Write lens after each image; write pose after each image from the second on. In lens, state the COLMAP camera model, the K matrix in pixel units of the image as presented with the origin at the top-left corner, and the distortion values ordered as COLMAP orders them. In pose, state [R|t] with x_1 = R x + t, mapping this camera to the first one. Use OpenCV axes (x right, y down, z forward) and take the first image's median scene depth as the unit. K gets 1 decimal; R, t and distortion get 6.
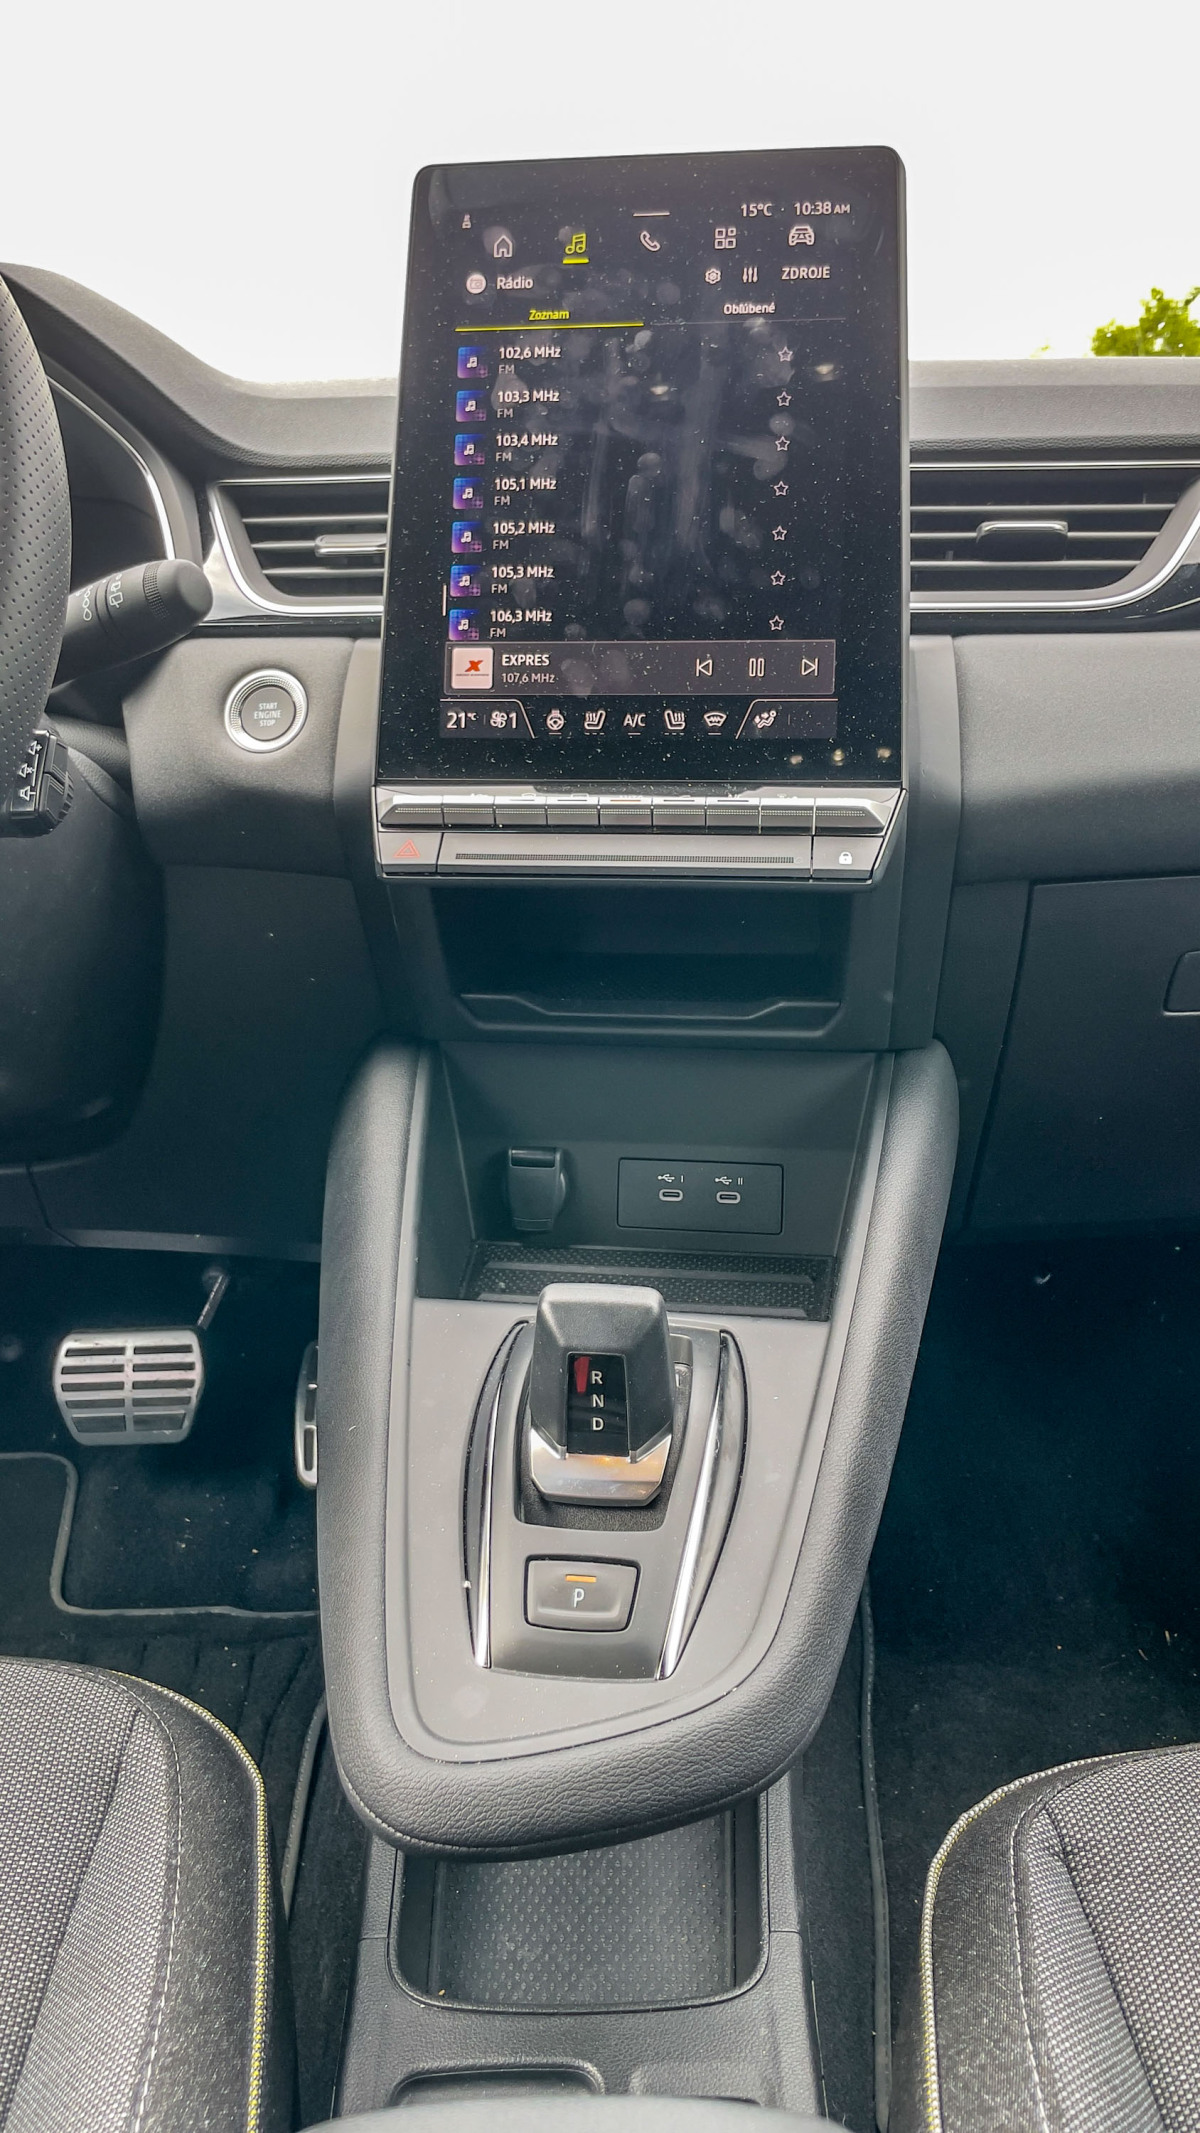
lens RADIAL K [[1585.9, 0, 593.7], [0, 1585.9, 1063.1], [0, 0, 1]] dist [0.021331, 0.011398]
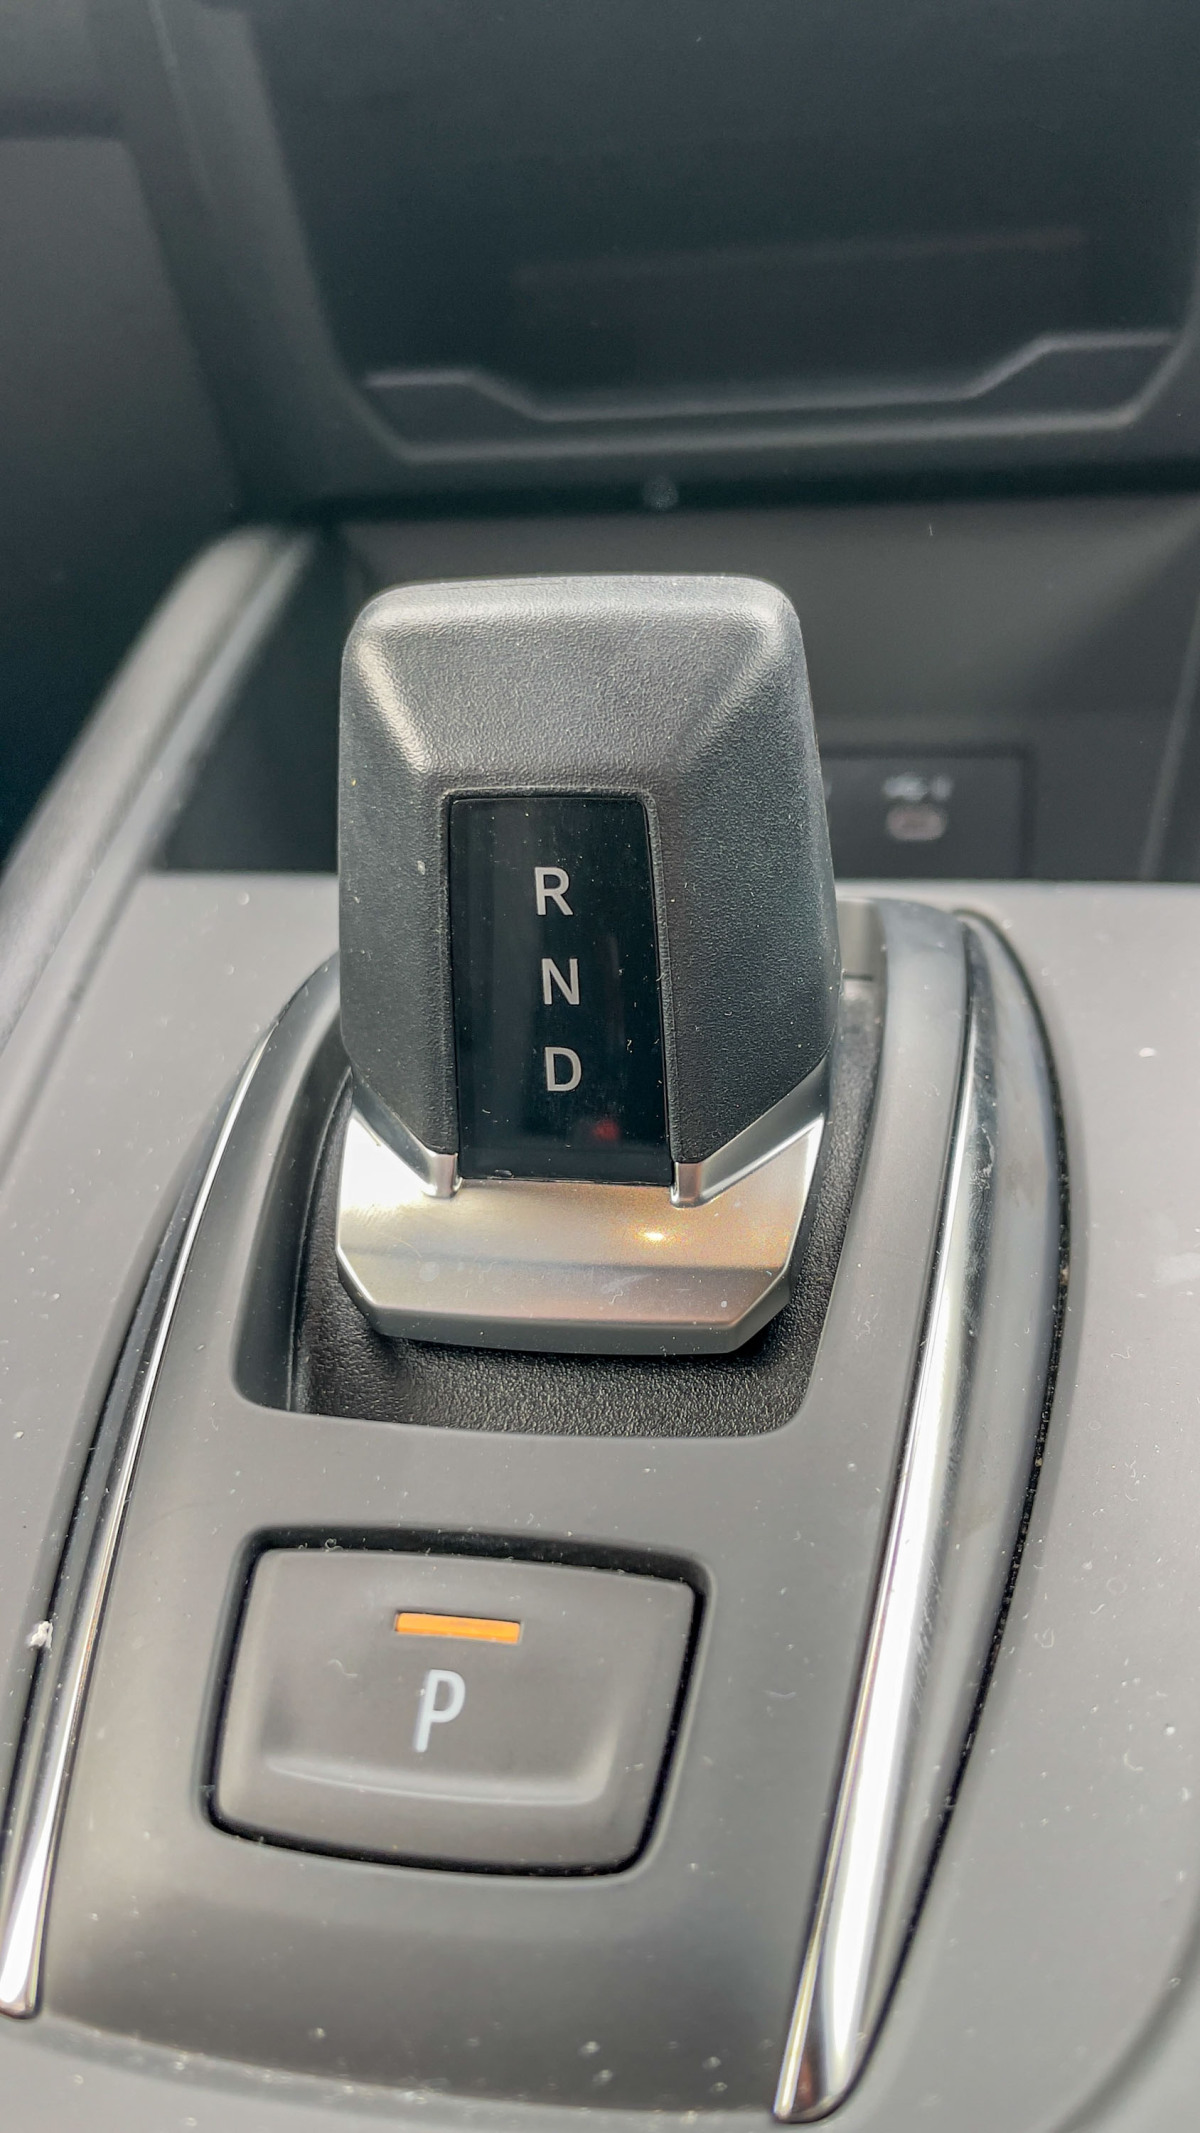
lens RADIAL K [[1585.9, 0, 605.2], [0, 1585.9, 1068.0], [0, 0, 1]] dist [0.021331, 0.011398]
pose [[0.997526, -0.010805, -0.069458, 0.024030], [0.012333, 0.999691, 0.021601, 0.178133], [0.069203, -0.022404, 0.997351, 0.579407]]
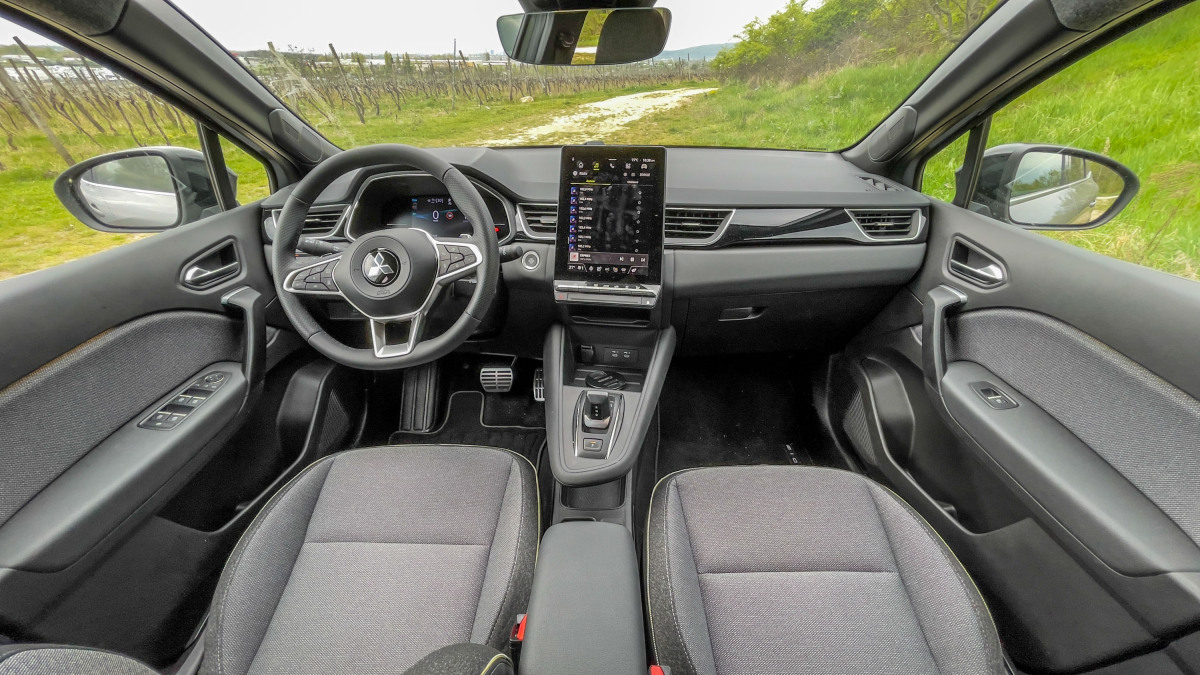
lens RADIAL K [[474.9, 0, 606.9], [0, 474.9, 330.3], [0, 0, 1]] dist [-0.013232, -0.000952]
pose [[0.999886, 0.015008, -0.001377, 0.029206], [-0.014513, 0.983496, 0.180348, -0.295018], [0.004061, -0.180307, 0.983602, -0.473901]]
